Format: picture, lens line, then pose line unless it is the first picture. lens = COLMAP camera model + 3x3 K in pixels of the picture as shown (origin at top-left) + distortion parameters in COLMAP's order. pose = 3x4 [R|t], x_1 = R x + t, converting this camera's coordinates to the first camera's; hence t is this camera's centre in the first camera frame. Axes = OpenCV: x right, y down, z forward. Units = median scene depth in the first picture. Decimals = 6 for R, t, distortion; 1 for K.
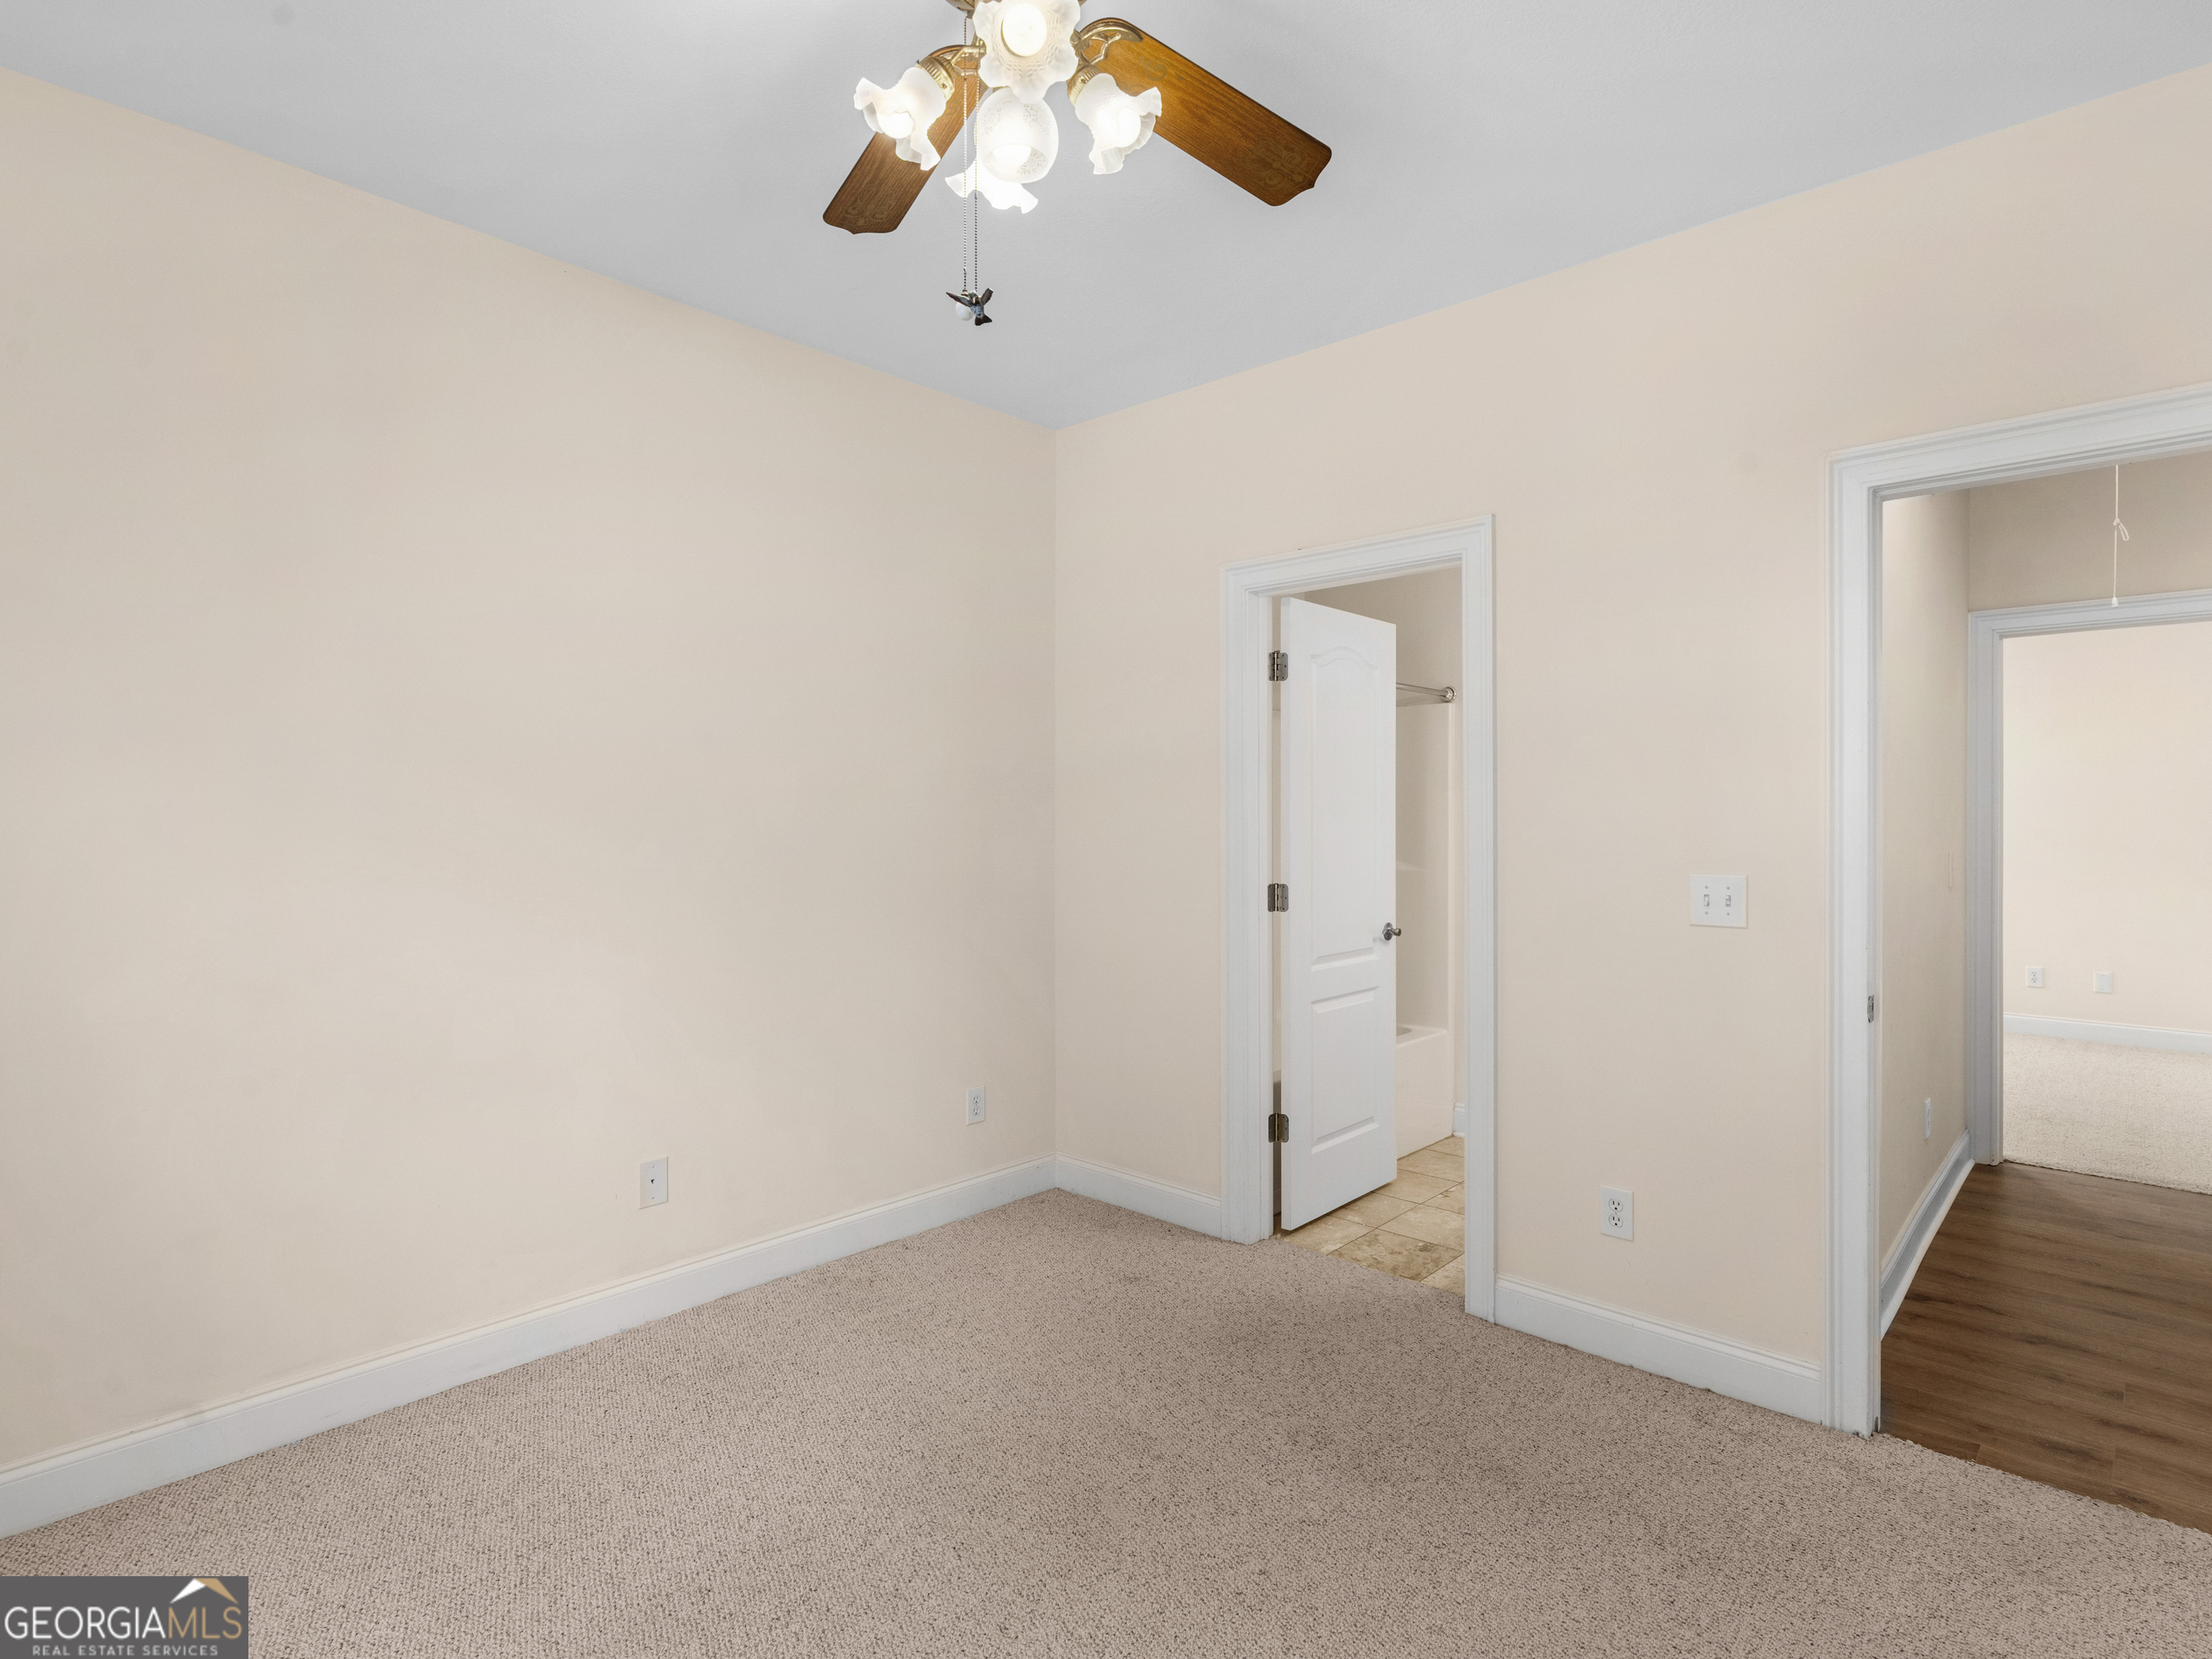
lens RADIAL K [[1186.0, 0, 1085.5], [0, 1186.0, 826.4], [0, 0, 1]] dist [0.006210, 0.000063]
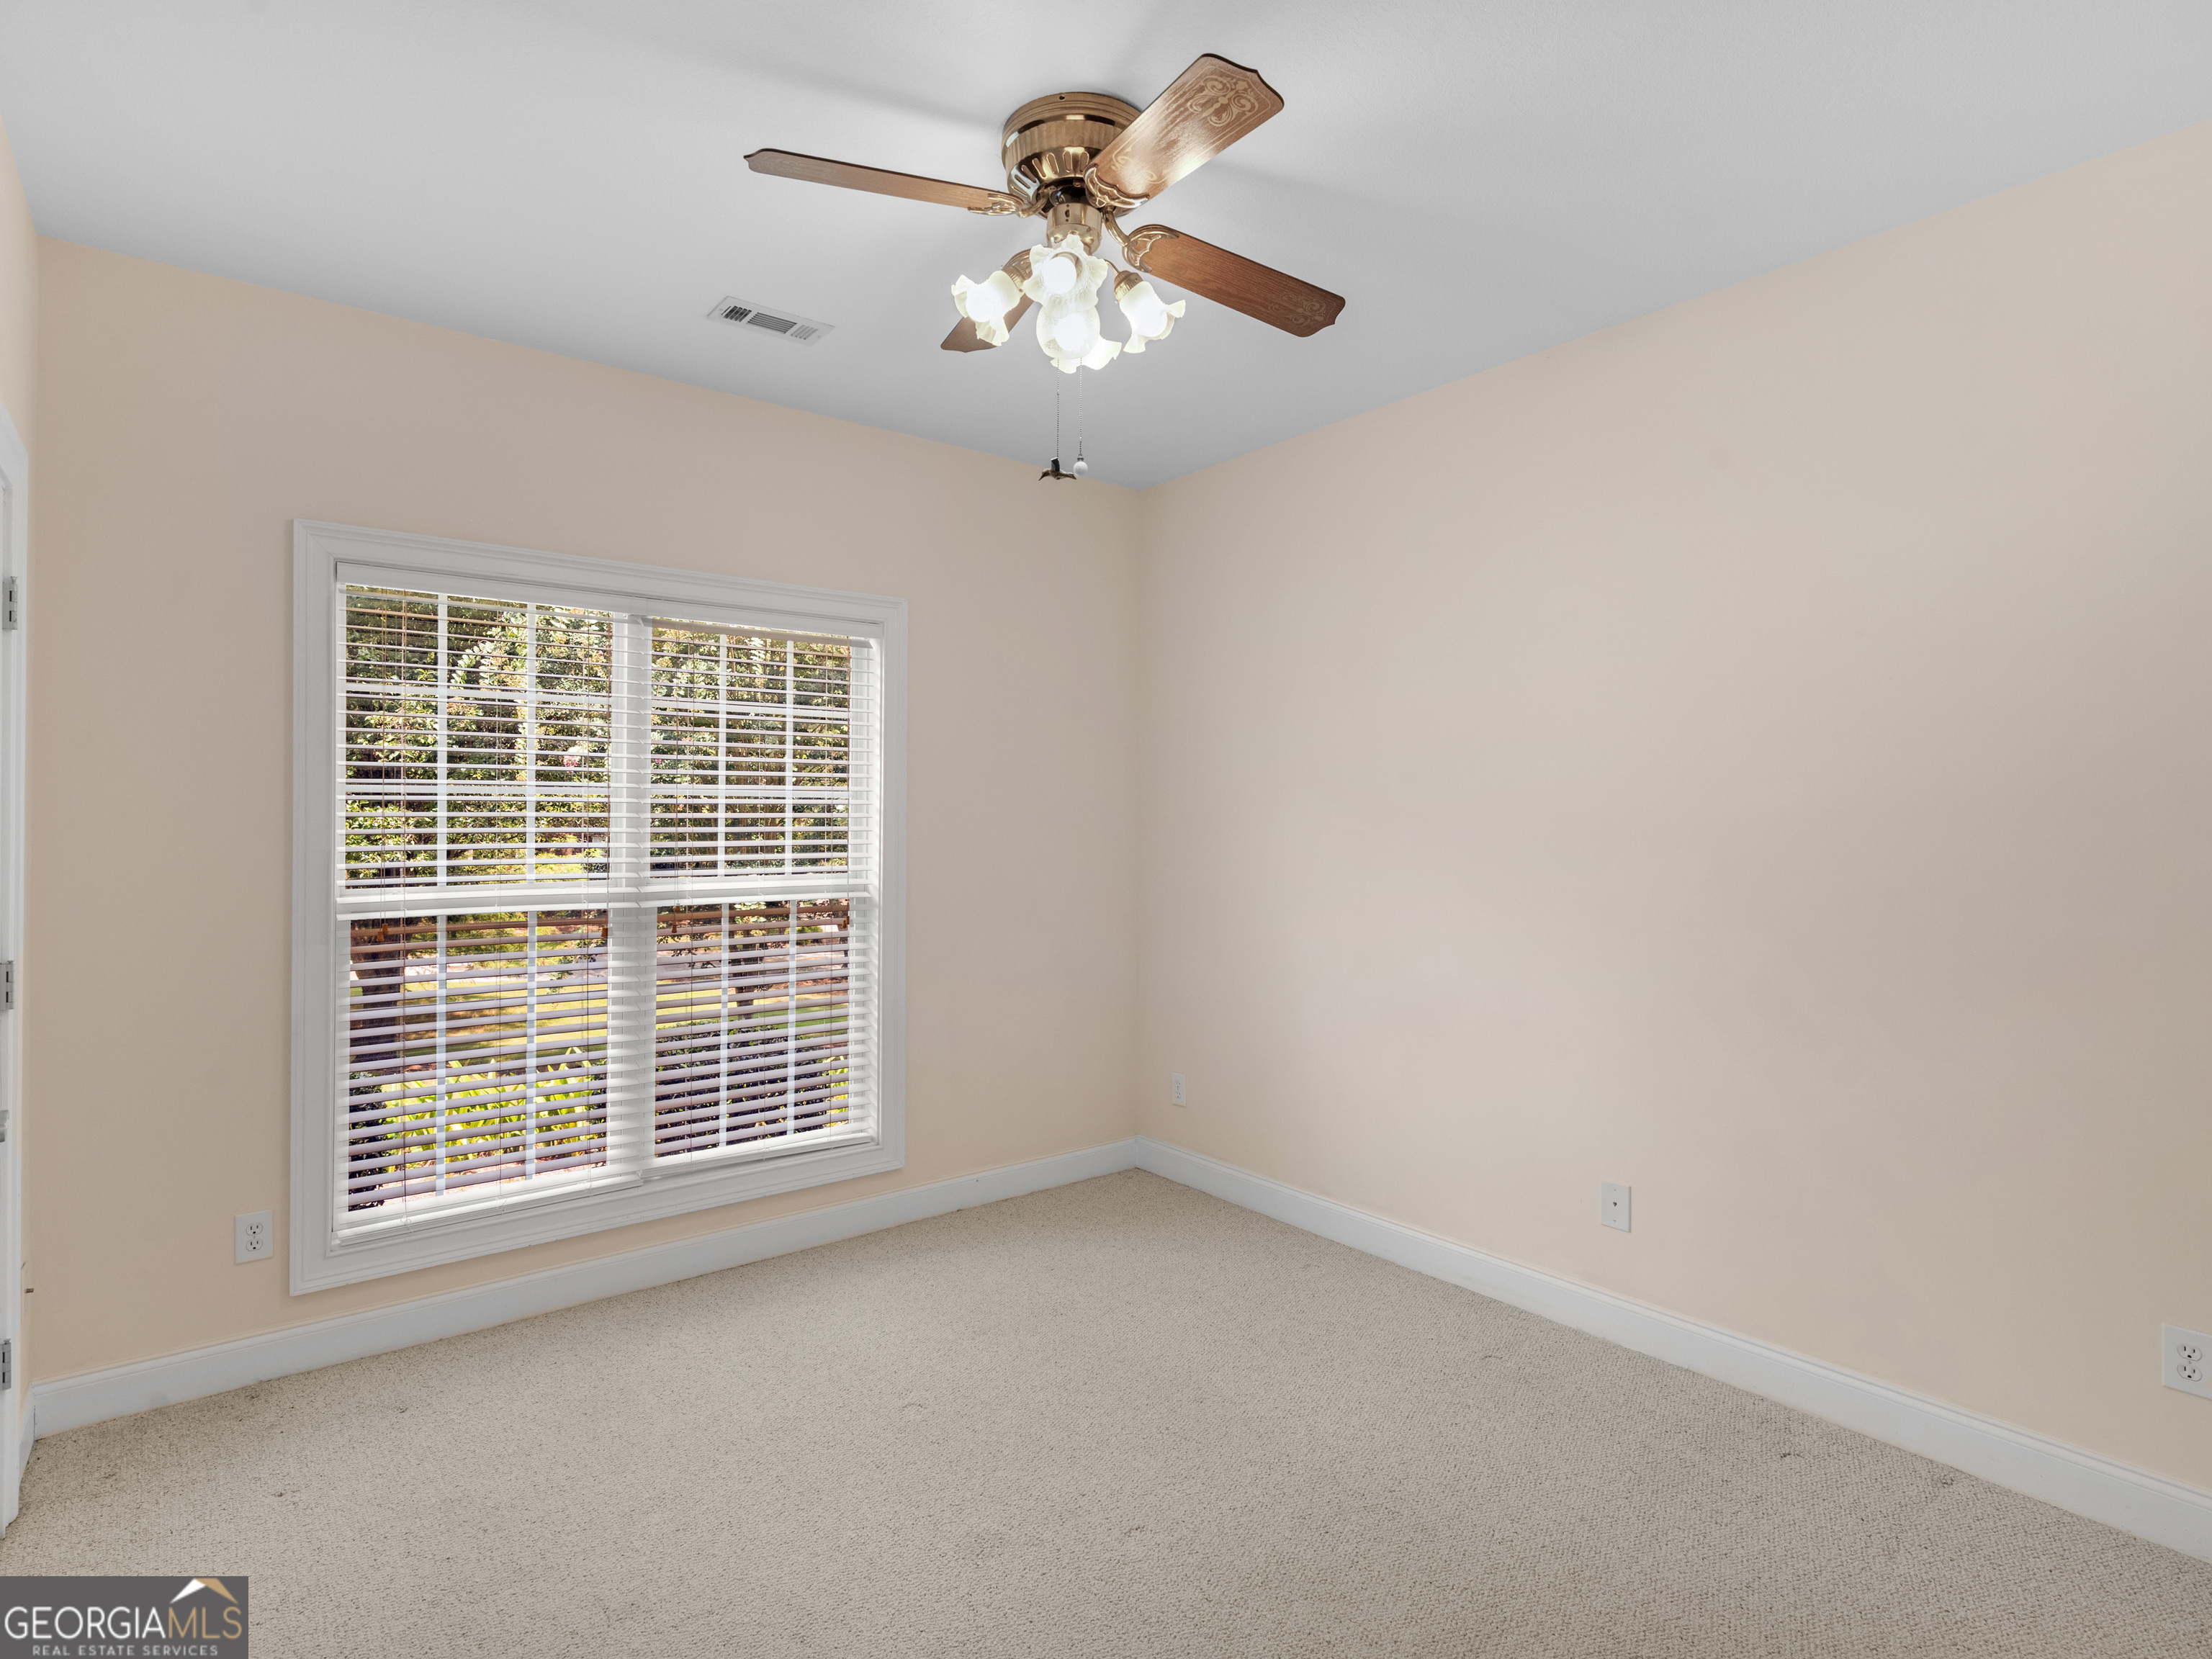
lens RADIAL K [[1186.0, 0, 1094.4], [0, 1186.0, 824.6], [0, 0, 1]] dist [0.006210, 0.000063]
pose [[-0.172960, -0.001500, -0.984928, 0.703110], [-0.014463, 0.999895, 0.001017, -0.017471], [0.984823, 0.014420, -0.172964, 0.732019]]
